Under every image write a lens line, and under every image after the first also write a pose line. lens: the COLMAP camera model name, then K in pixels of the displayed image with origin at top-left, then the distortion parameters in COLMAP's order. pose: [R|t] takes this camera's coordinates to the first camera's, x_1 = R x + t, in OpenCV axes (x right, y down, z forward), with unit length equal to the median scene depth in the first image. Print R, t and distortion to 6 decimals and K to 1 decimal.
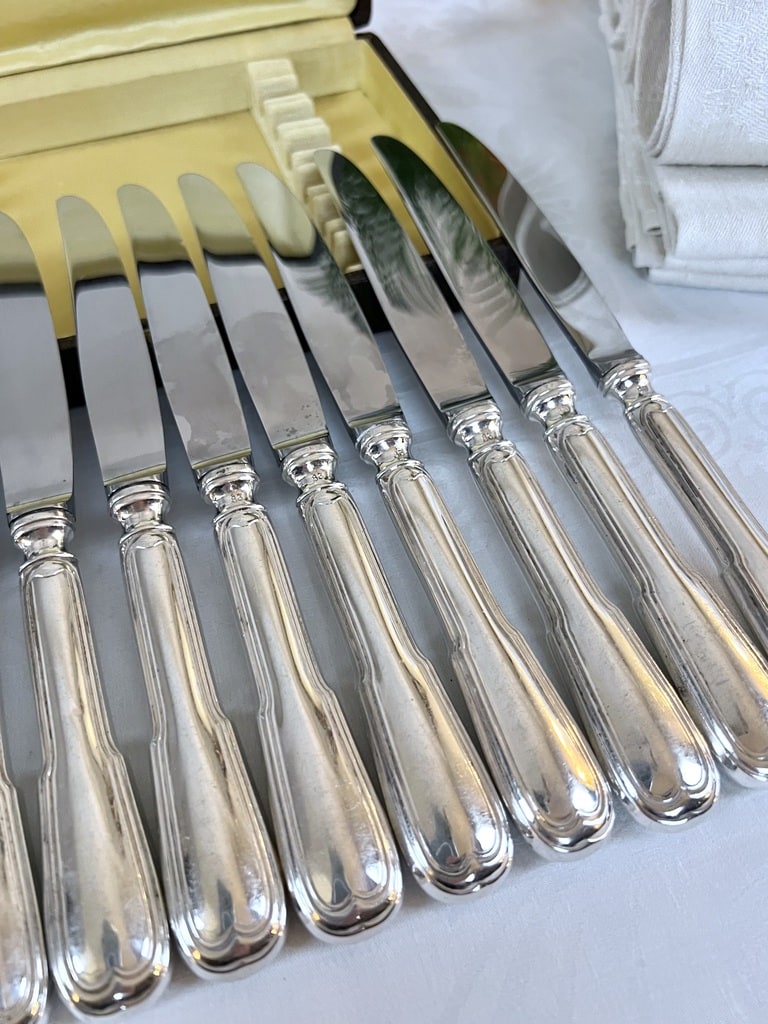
lens RADIAL K [[859.9, 0, 369.9], [0, 859.9, 510.9], [0, 0, 1]] dist [0.105217, -0.322043]
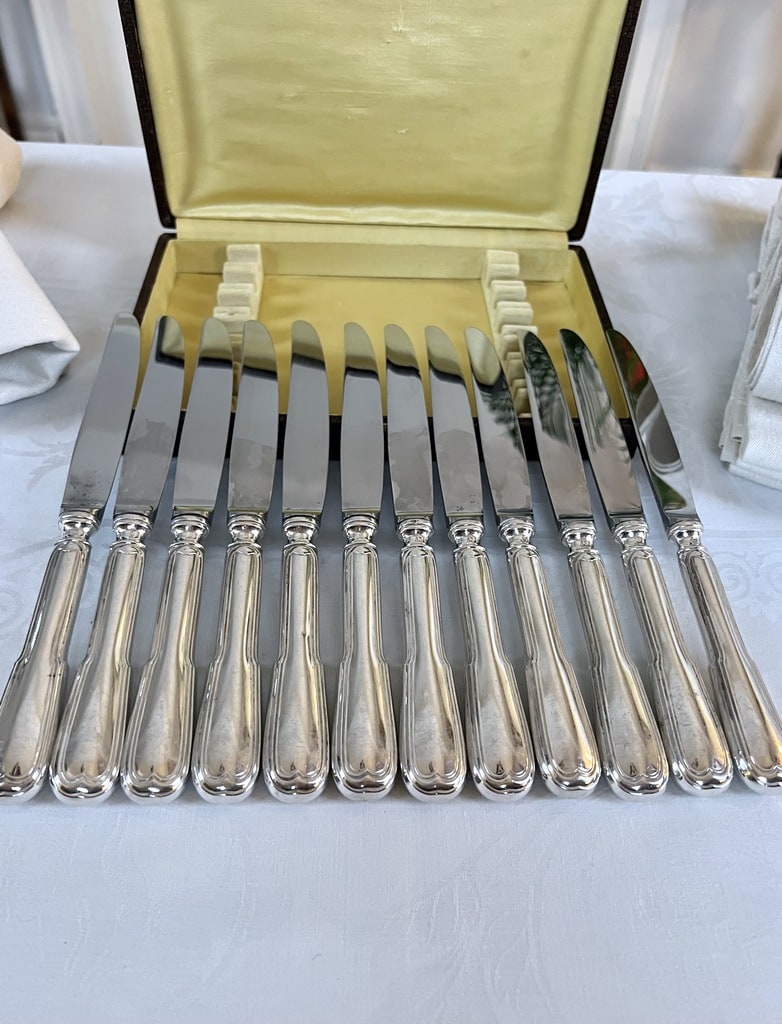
lens RADIAL K [[842.0, 0, 391.0], [0, 842.0, 512.0], [0, 0, 1]] dist [0.012953, -0.007081]
pose [[0.958874, 0.252221, -0.130171, -0.010689], [-0.264426, 0.960495, -0.086764, 0.074139], [0.103145, 0.117616, 0.987688, -0.482488]]
